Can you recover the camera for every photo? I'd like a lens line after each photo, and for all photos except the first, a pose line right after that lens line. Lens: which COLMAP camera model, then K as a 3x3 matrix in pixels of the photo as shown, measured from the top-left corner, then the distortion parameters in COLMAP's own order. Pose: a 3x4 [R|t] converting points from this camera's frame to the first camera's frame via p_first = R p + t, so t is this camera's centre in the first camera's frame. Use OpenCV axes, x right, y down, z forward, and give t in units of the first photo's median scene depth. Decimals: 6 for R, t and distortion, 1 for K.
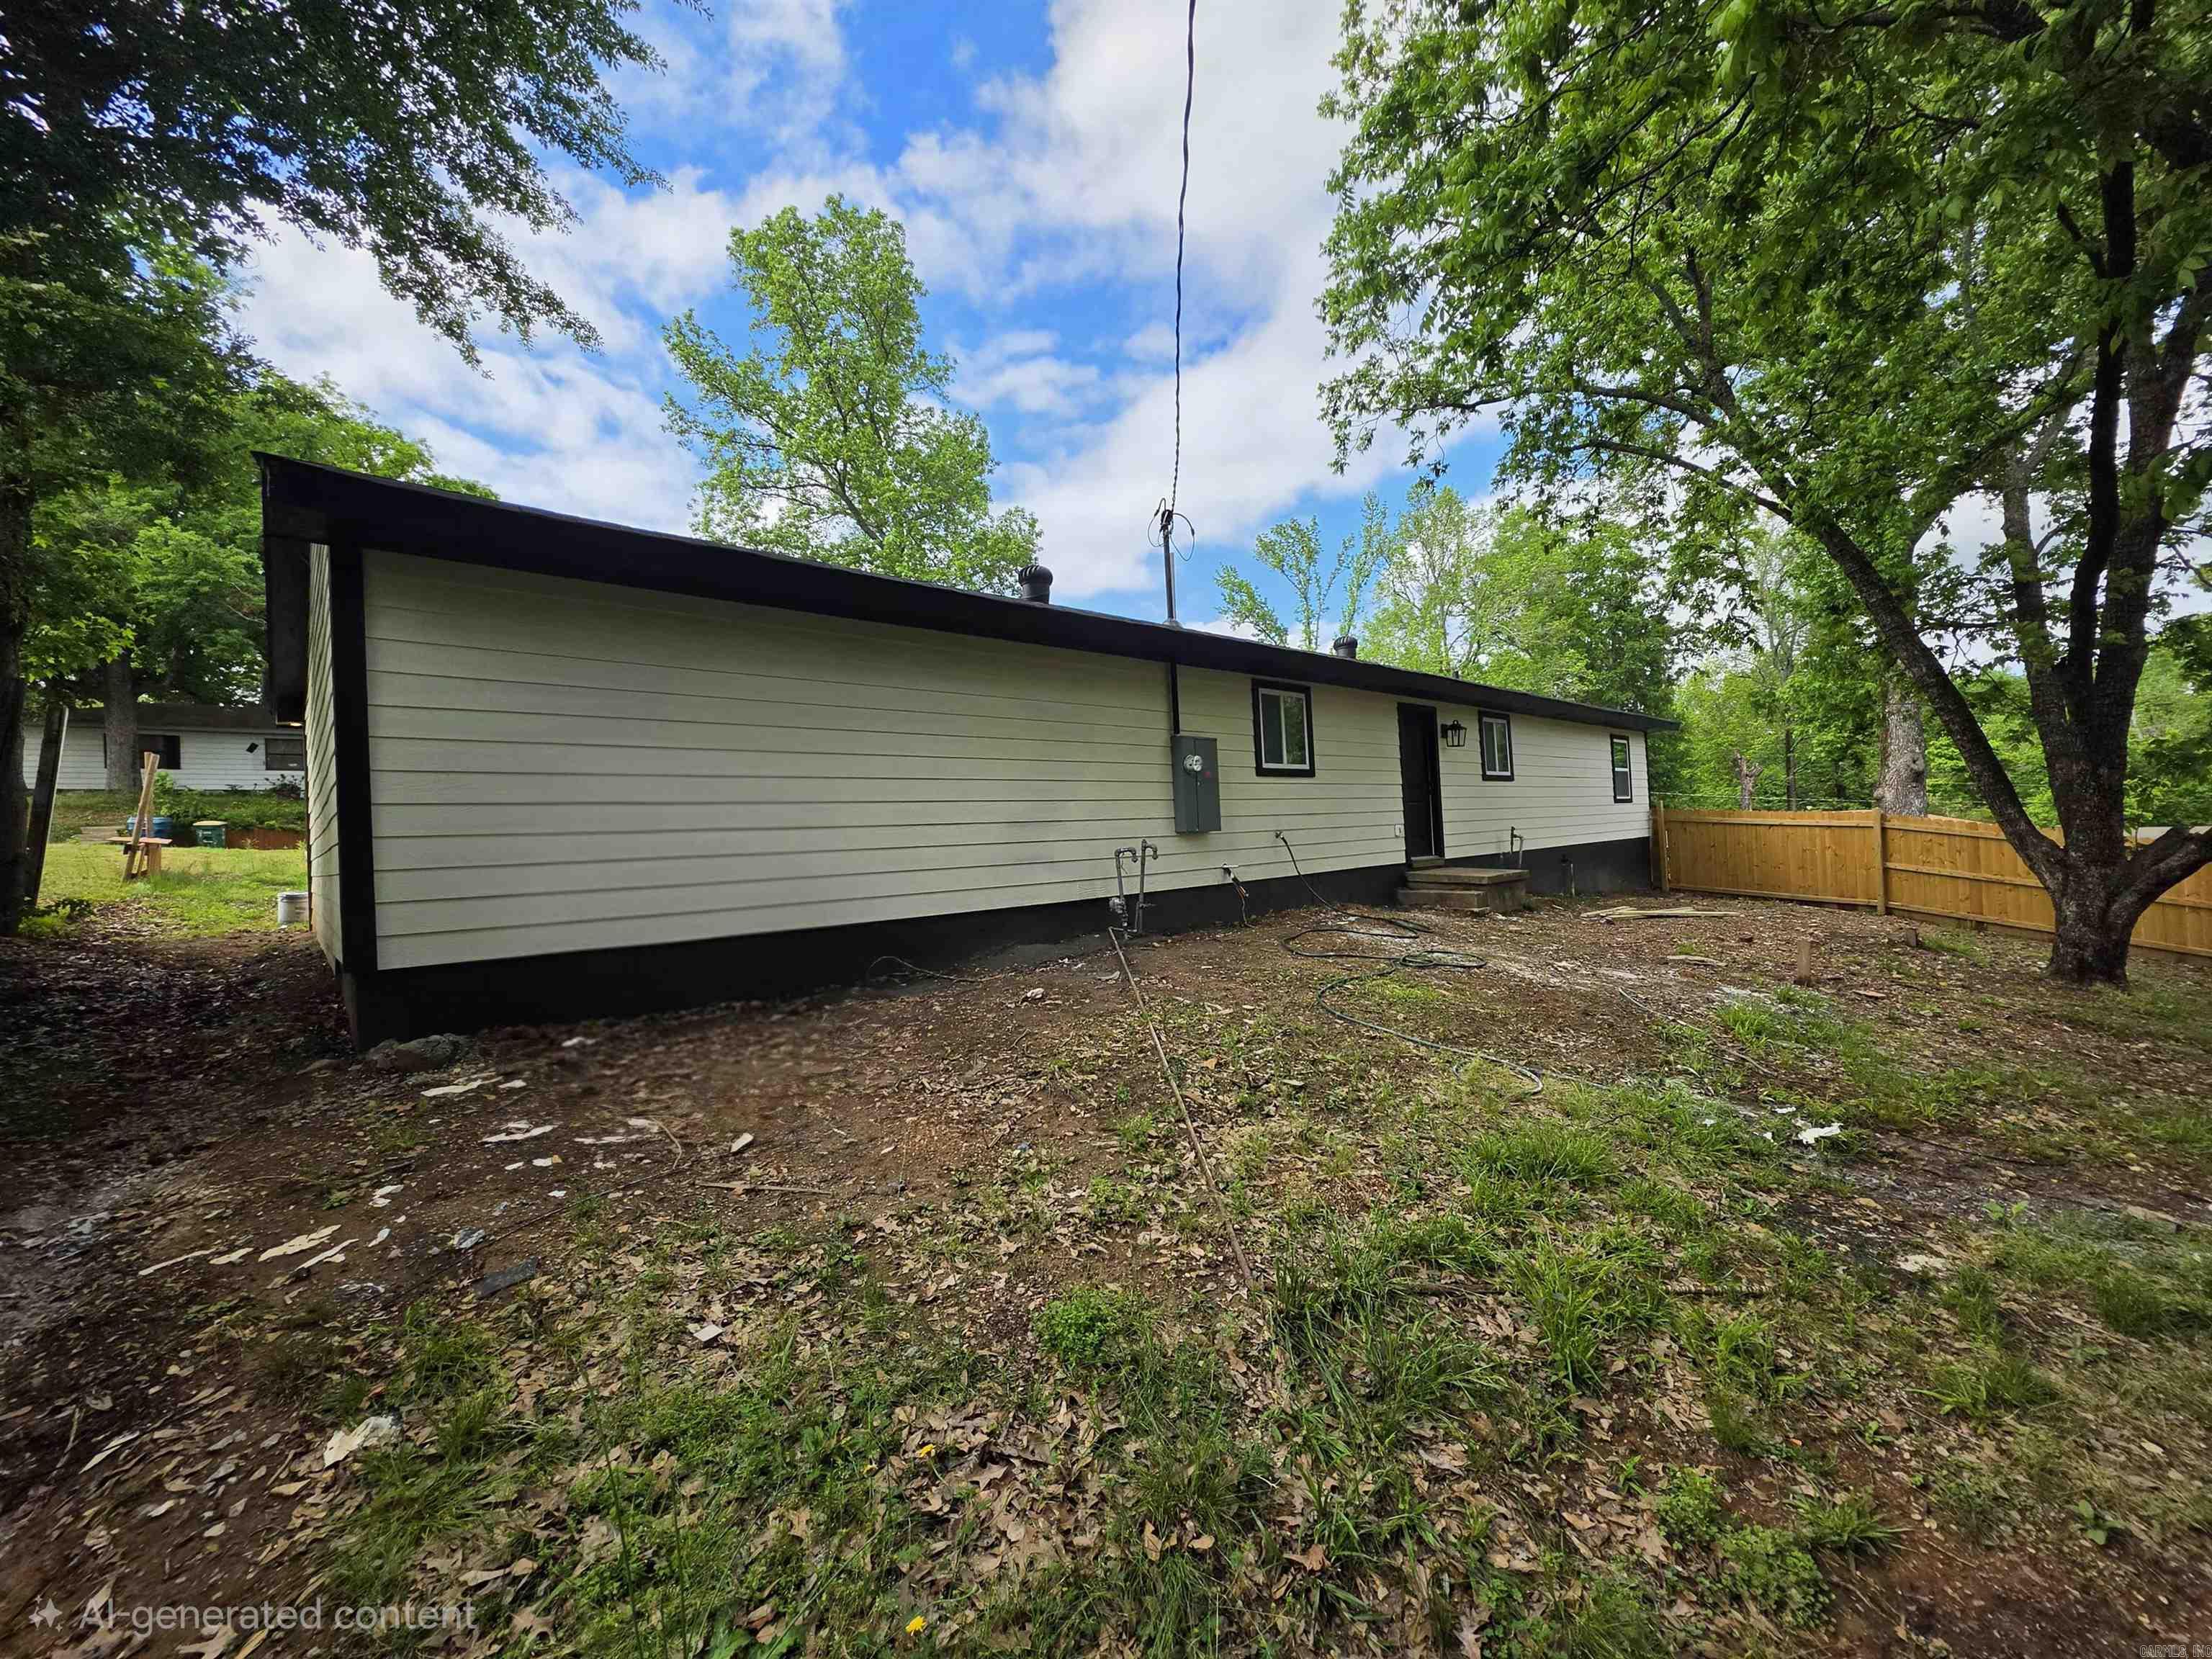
lens RADIAL K [[884.8, 0, 1117.3], [0, 884.8, 830.6], [0, 0, 1]] dist [-0.002191, 0.000062]
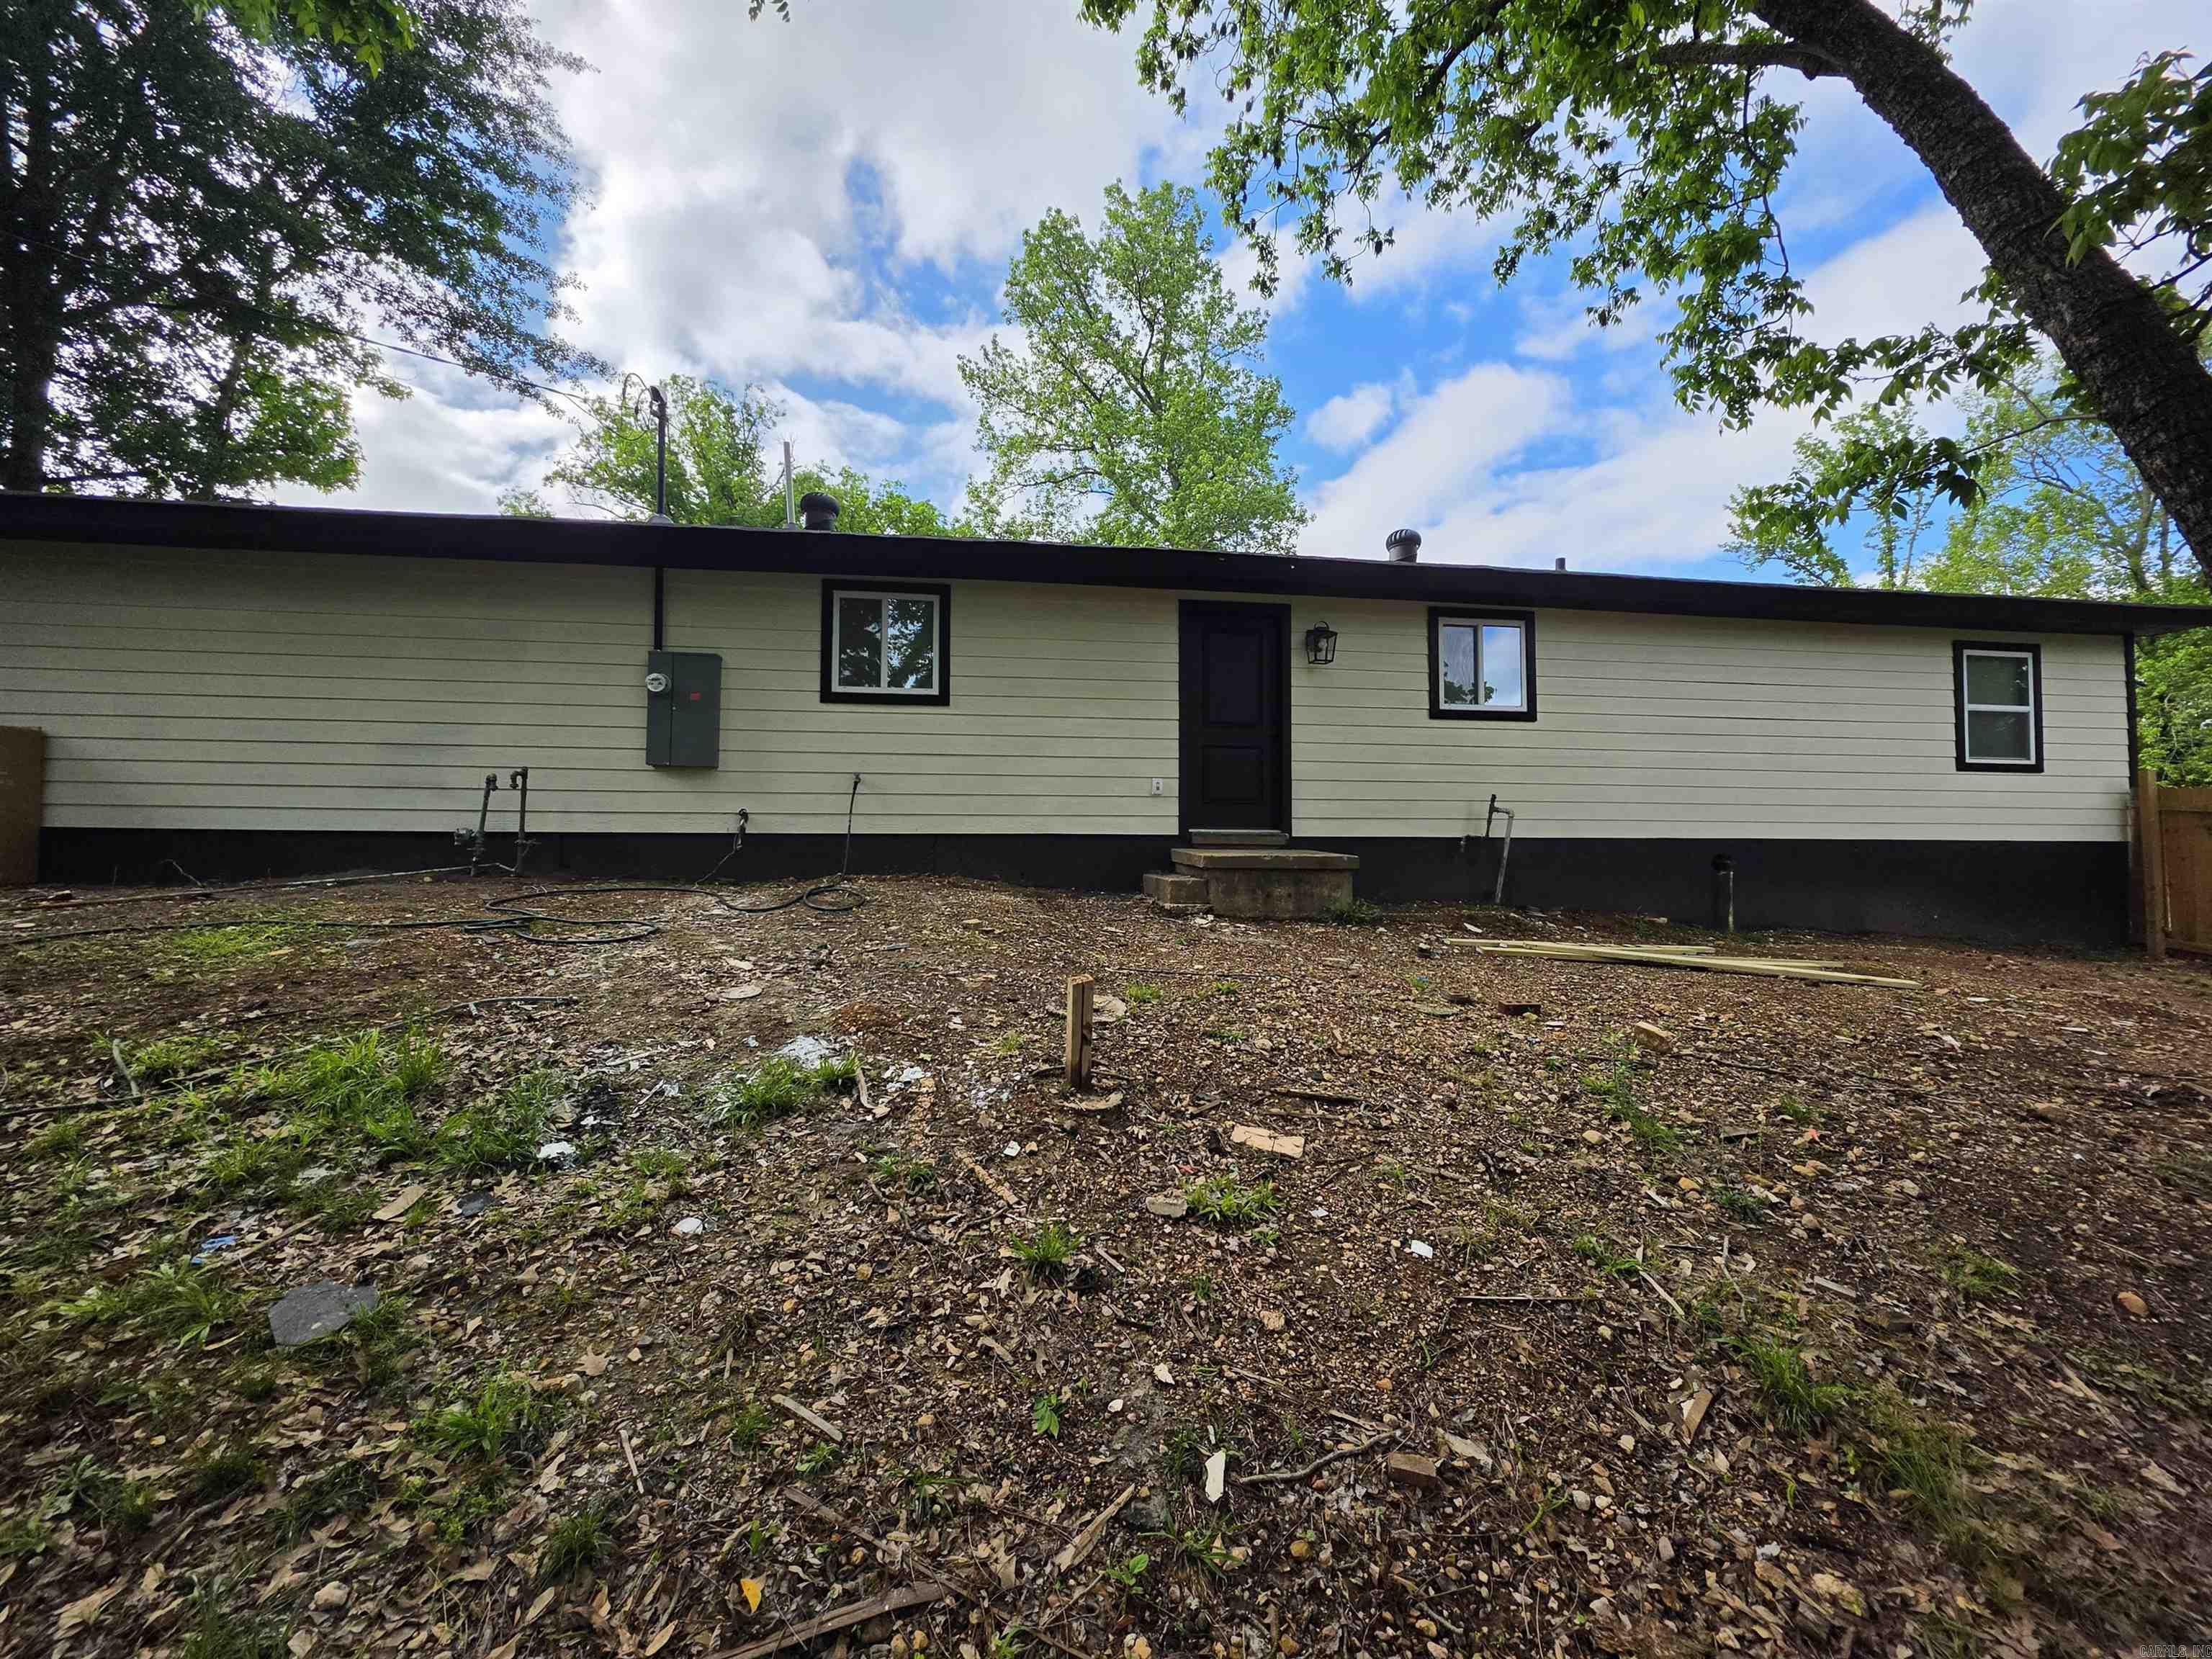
lens RADIAL K [[884.8, 0, 1107.5], [0, 884.8, 822.1], [0, 0, 1]] dist [-0.002191, 0.000062]
pose [[0.834424, 0.037624, -0.549837, 0.790660], [-0.037659, 0.999228, 0.011223, 0.025459], [0.549835, 0.011341, 0.835196, 0.480976]]
